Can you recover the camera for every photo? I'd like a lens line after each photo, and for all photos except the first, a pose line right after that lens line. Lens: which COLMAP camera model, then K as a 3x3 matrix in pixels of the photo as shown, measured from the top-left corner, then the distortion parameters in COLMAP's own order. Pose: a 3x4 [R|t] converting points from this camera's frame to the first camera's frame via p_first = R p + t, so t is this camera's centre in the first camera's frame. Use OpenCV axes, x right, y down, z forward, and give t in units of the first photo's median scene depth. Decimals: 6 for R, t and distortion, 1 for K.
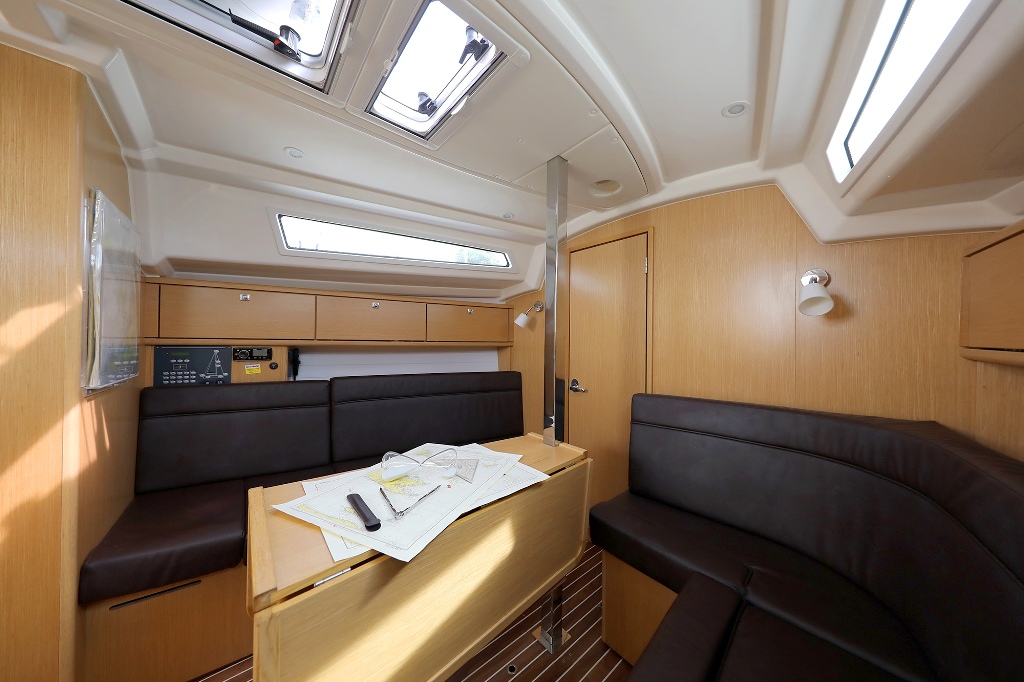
lens RADIAL K [[320.0, 0, 514.9], [0, 320.0, 340.2], [0, 0, 1]] dist [0.000547, -0.000050]
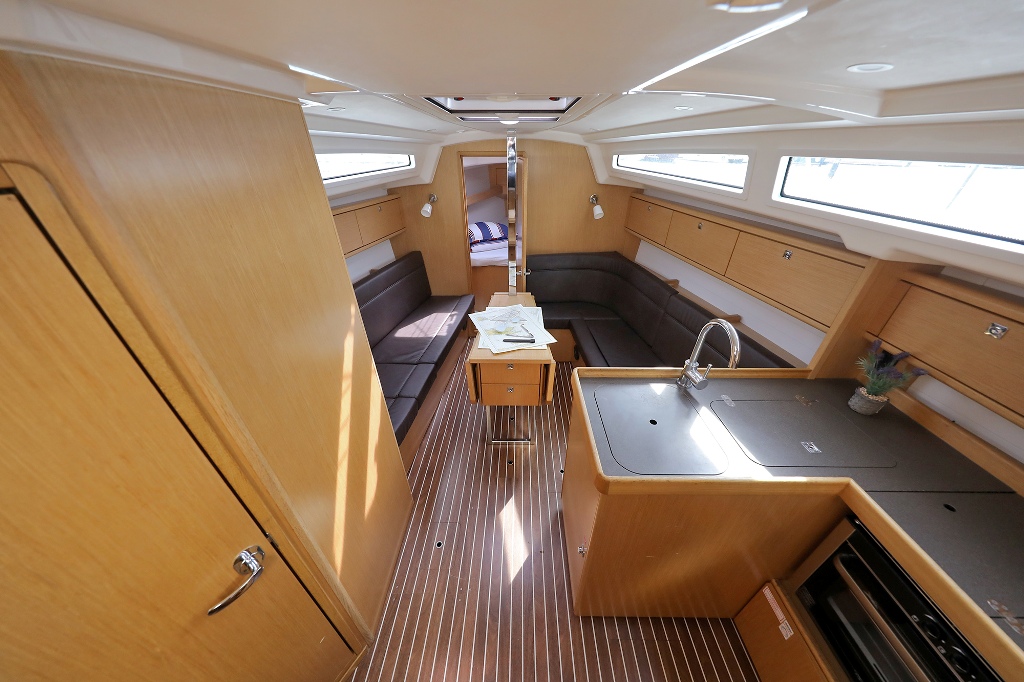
lens RADIAL K [[317.1, 0, 515.2], [0, 317.1, 339.3], [0, 0, 1]] dist [-0.004974, -0.000085]
pose [[0.657652, -0.404626, 0.635430, -1.235266], [0.010976, 0.848562, 0.528983, -0.488209], [-0.753242, -0.340913, 0.562500, -0.235228]]
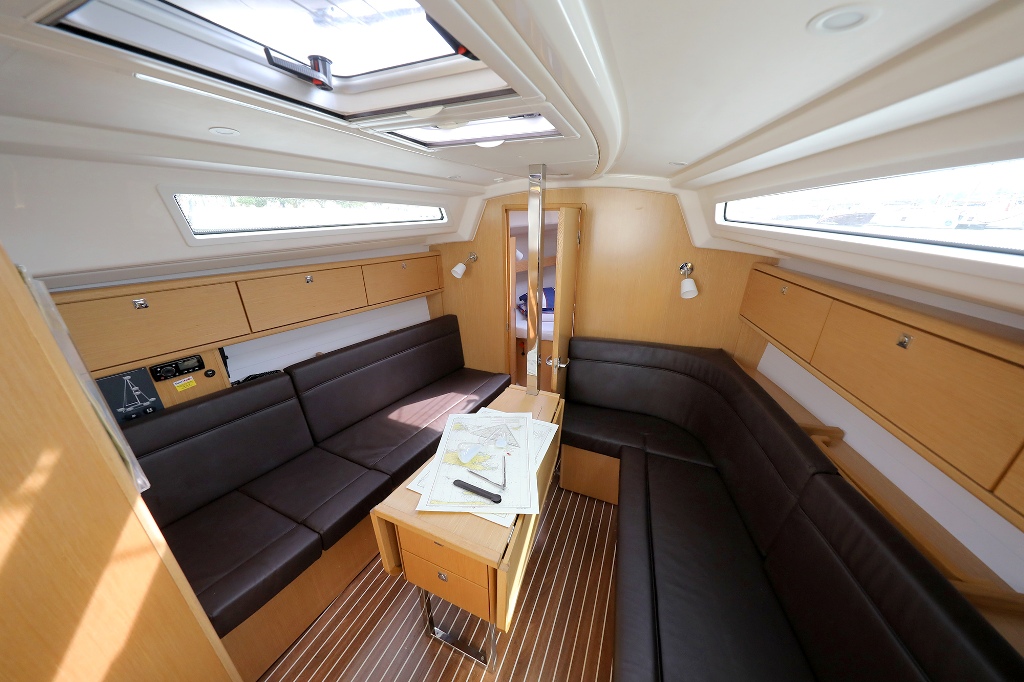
lens RADIAL K [[320.0, 0, 514.9], [0, 320.0, 340.2], [0, 0, 1]] dist [0.000547, -0.000050]
pose [[0.893914, -0.178561, 0.411137, -0.481123], [0.016920, 0.930016, 0.367128, -0.398092], [-0.447919, -0.321225, 0.834376, -0.060709]]
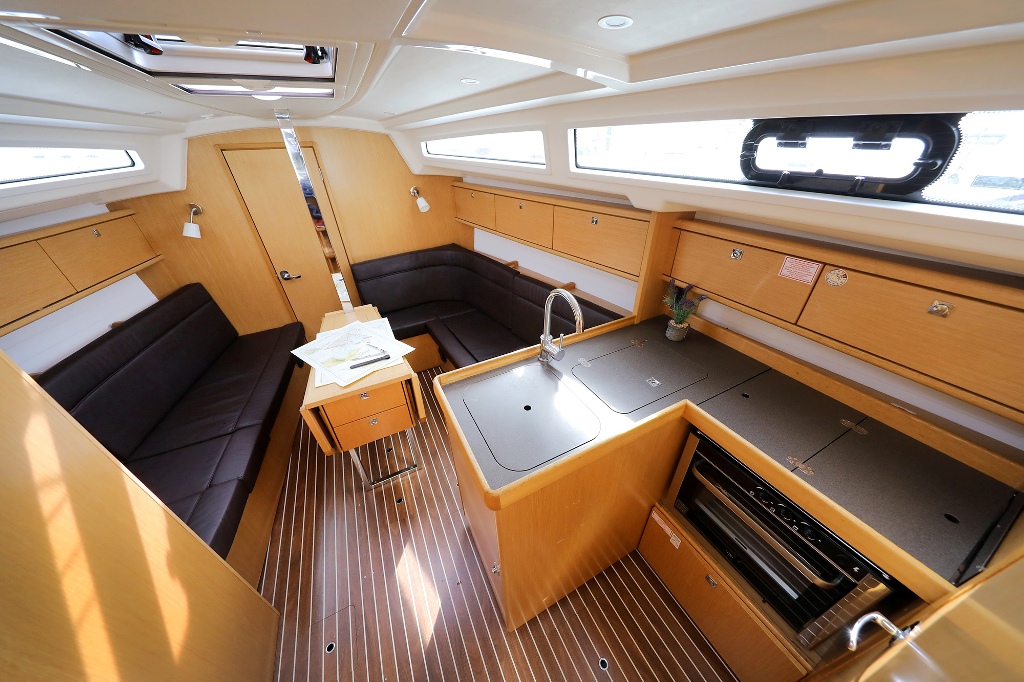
lens RADIAL K [[317.1, 0, 515.2], [0, 317.1, 339.3], [0, 0, 1]] dist [-0.004974, -0.000085]
pose [[0.229808, -0.533020, 0.814296, -1.115853], [0.028290, 0.839994, 0.541857, -0.435534], [-0.972825, -0.101487, 0.208117, -0.233303]]
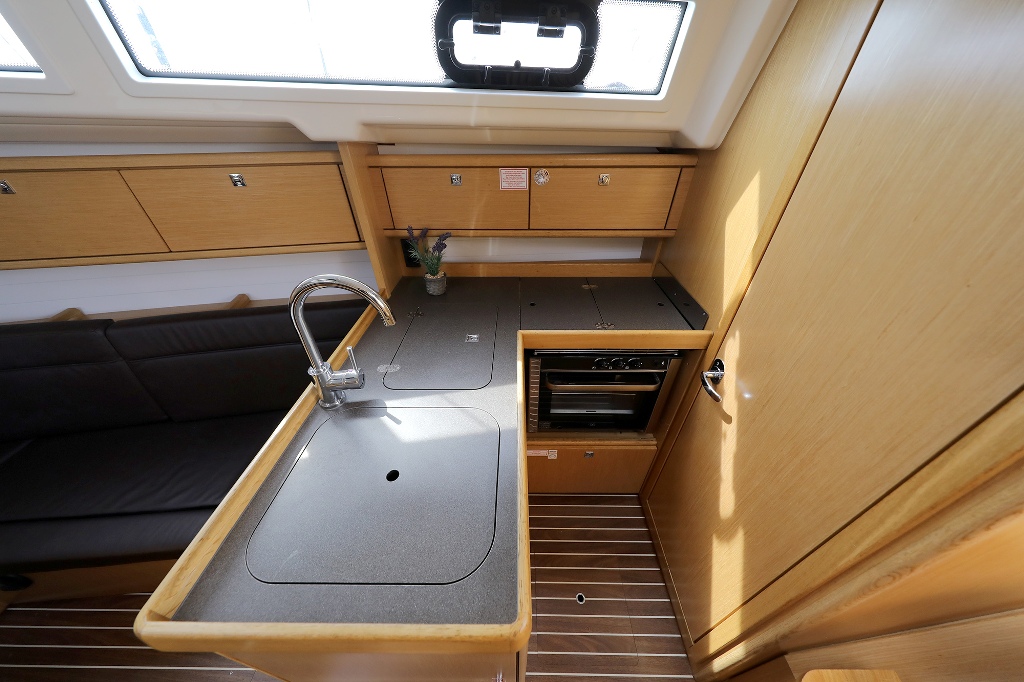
lens RADIAL K [[320.0, 0, 514.9], [0, 320.0, 340.2], [0, 0, 1]] dist [0.000547, -0.000050]
pose [[-0.758745, -0.394764, 0.518139, -0.850501], [-0.009712, 0.802206, 0.596969, -0.305094], [-0.651316, 0.447915, -0.612503, -0.023127]]
